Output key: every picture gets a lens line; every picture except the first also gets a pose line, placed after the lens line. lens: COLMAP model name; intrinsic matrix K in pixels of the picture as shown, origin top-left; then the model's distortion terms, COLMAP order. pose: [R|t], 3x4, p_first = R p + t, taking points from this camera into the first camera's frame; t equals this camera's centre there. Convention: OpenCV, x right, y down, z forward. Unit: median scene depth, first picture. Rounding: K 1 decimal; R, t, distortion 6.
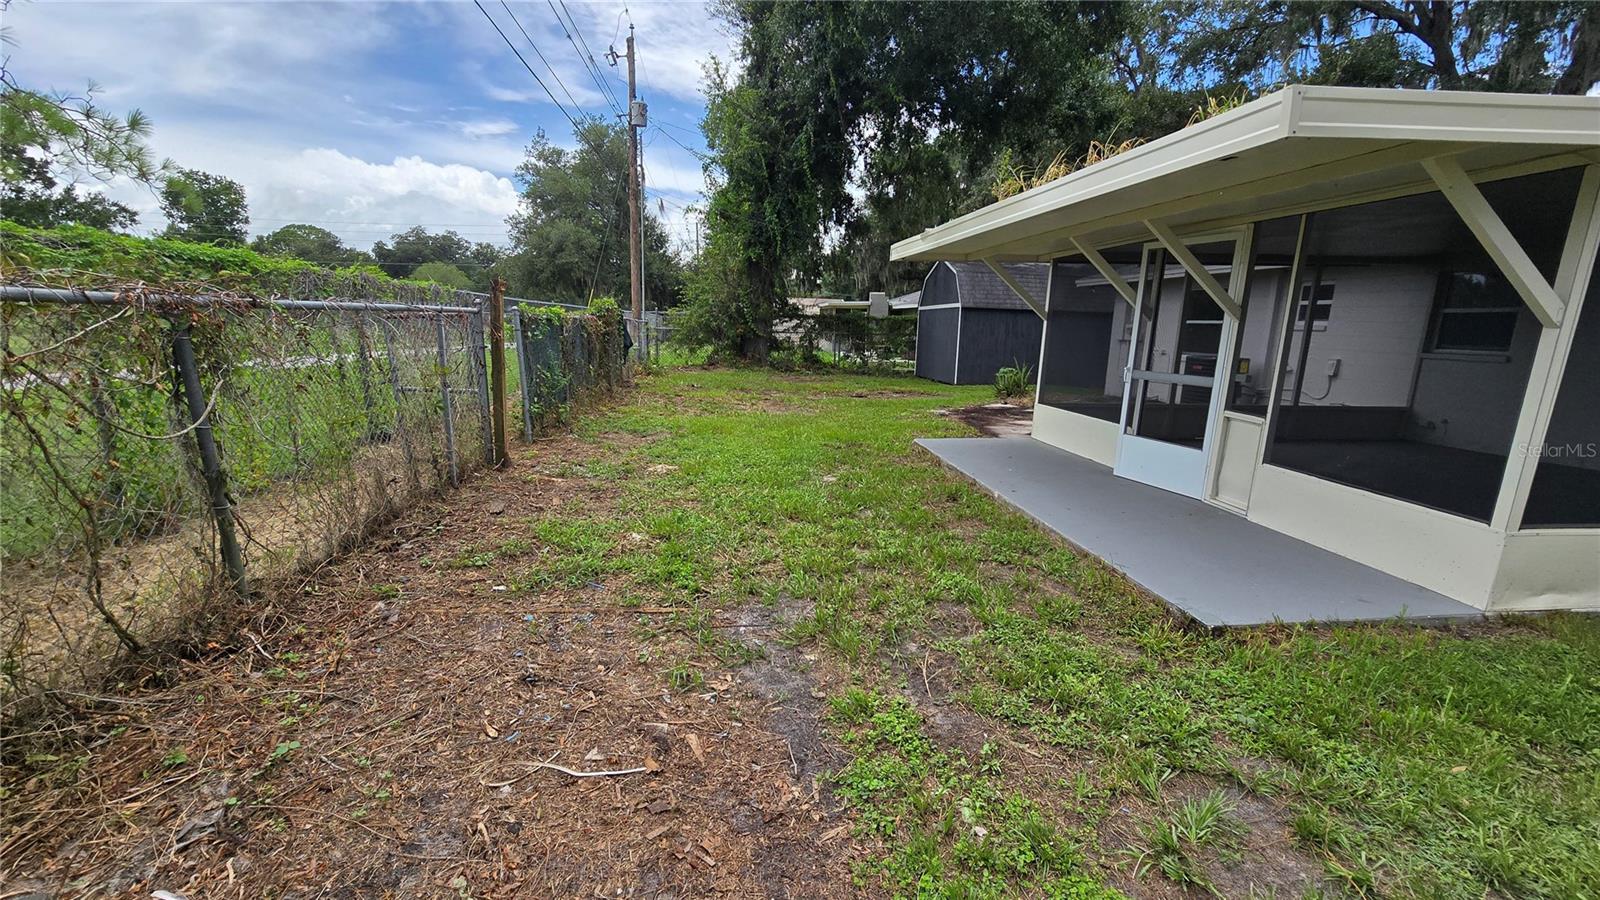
lens RADIAL K [[655.9, 0, 805.4], [0, 655.9, 457.6], [0, 0, 1]] dist [-0.006487, 0.001384]
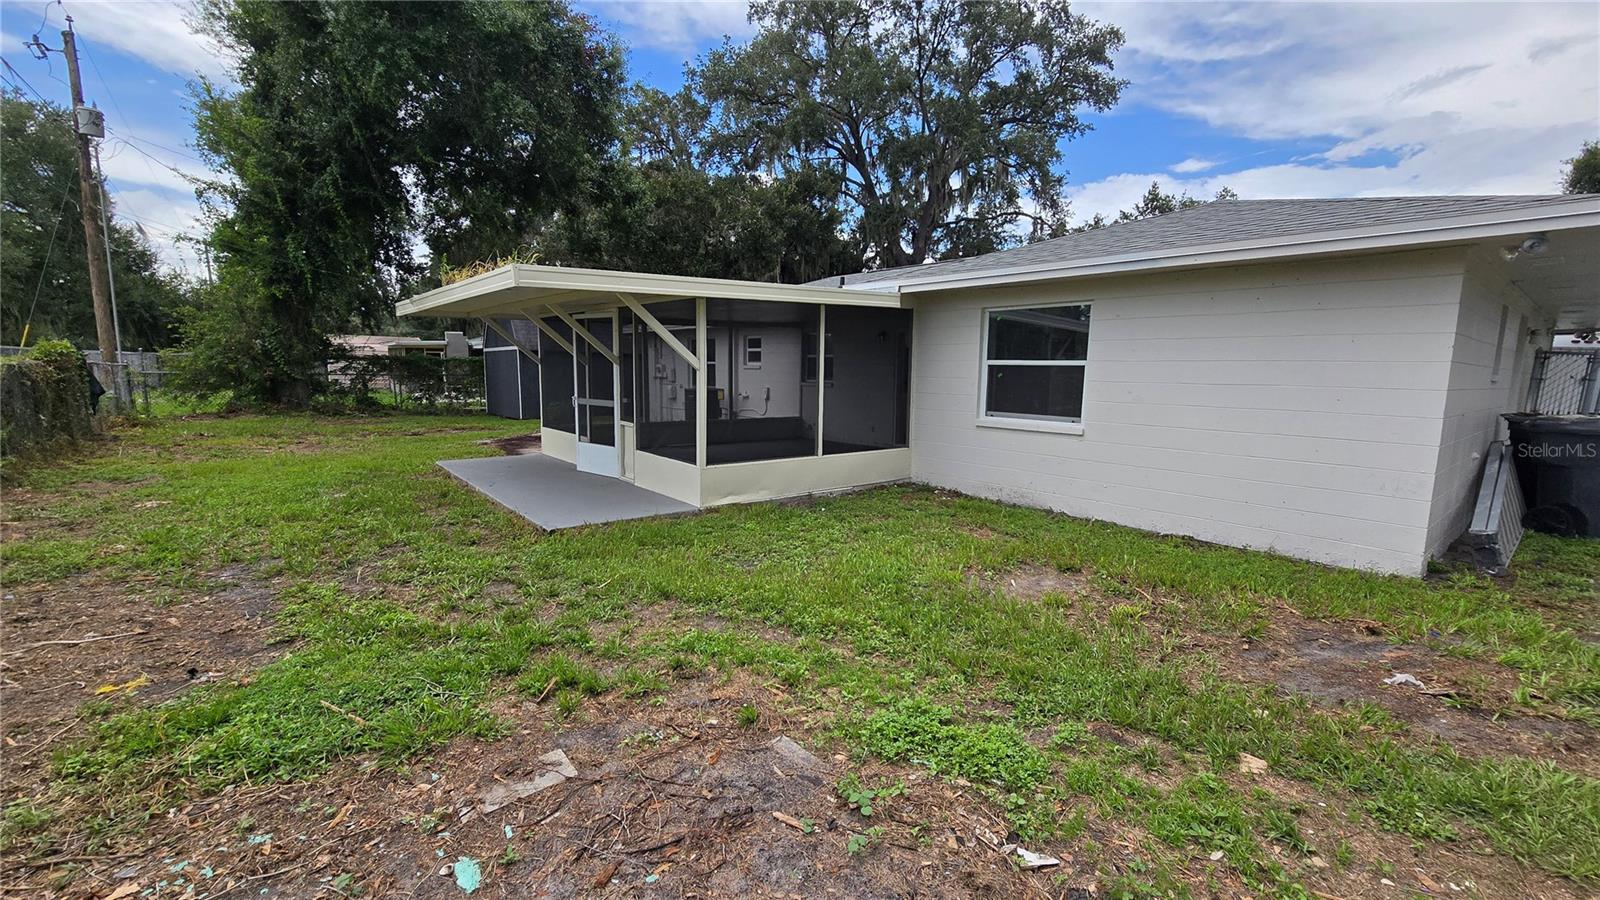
lens RADIAL K [[655.9, 0, 806.9], [0, 655.9, 462.4], [0, 0, 1]] dist [-0.006487, 0.001384]
pose [[0.844427, -0.085326, 0.528831, 0.044349], [0.110972, 0.993680, -0.016868, 0.029427], [-0.524050, 0.072930, 0.848559, -0.164587]]
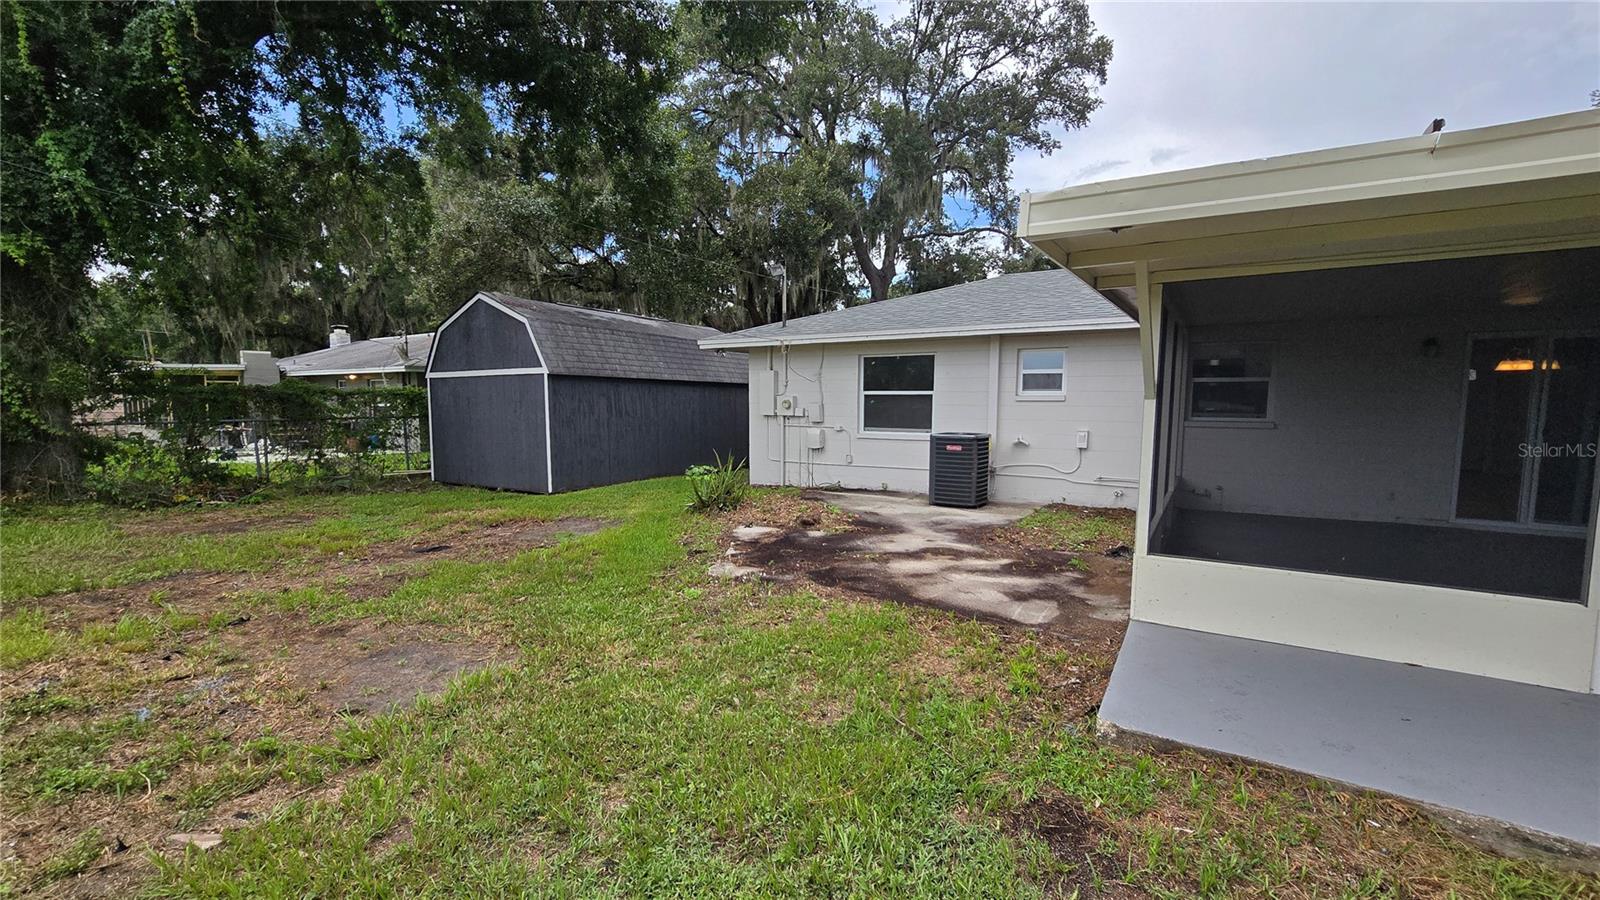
lens RADIAL K [[655.9, 0, 802.4], [0, 655.9, 458.6], [0, 0, 1]] dist [-0.006487, 0.001384]
pose [[0.642345, -0.090123, 0.761098, -0.088853], [0.165983, 0.985852, -0.023349, -0.084415], [-0.748226, 0.141327, 0.648216, 0.377953]]
